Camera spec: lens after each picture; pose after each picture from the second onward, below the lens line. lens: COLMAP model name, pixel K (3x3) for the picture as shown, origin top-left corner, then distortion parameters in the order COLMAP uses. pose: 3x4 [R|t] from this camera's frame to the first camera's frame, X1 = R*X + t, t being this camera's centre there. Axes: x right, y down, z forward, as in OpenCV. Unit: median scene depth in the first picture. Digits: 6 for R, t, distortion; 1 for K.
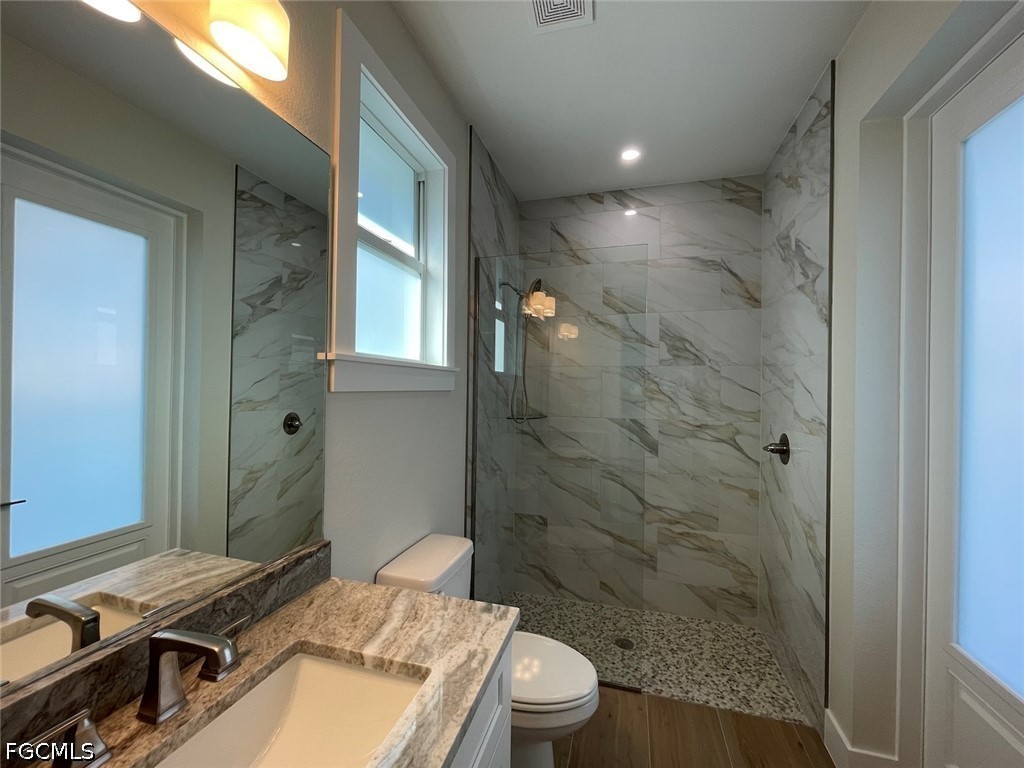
lens RADIAL K [[411.9, 0, 510.9], [0, 411.9, 385.2], [0, 0, 1]] dist [-0.001607, 0.000165]
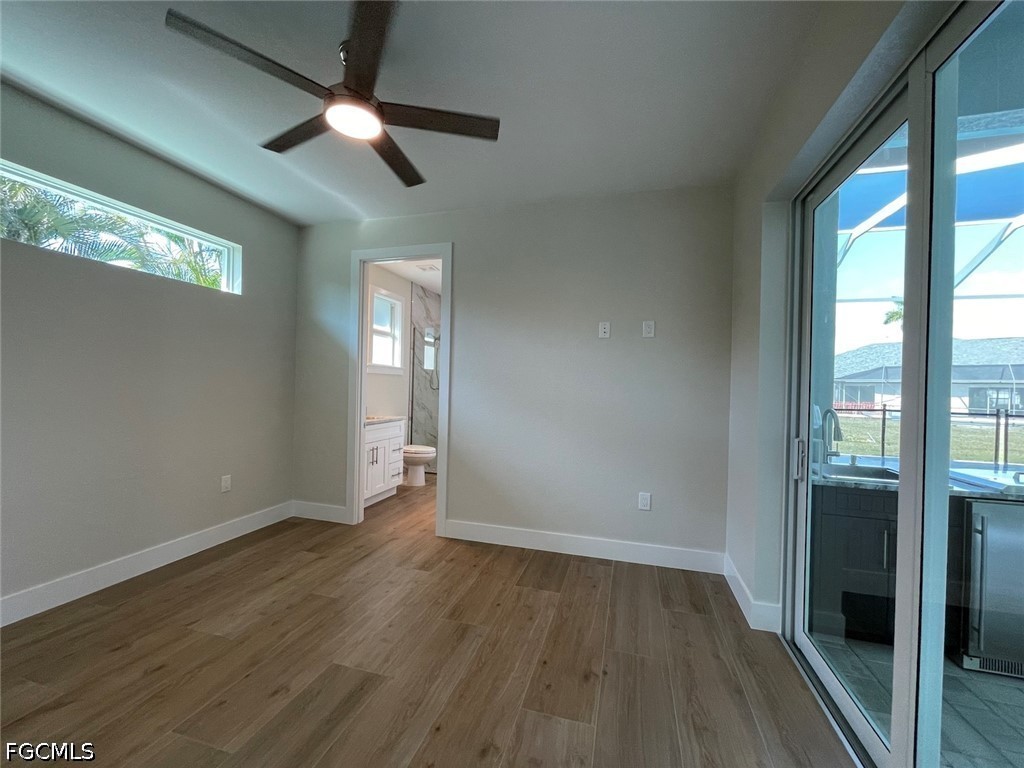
lens RADIAL K [[411.9, 0, 510.9], [0, 411.9, 385.2], [0, 0, 1]] dist [-0.001607, 0.000165]
pose [[0.999803, 0.004080, 0.019442, 0.606883], [-0.004217, 0.999967, 0.007000, 0.063168], [-0.019413, -0.007081, 0.999786, -2.091238]]
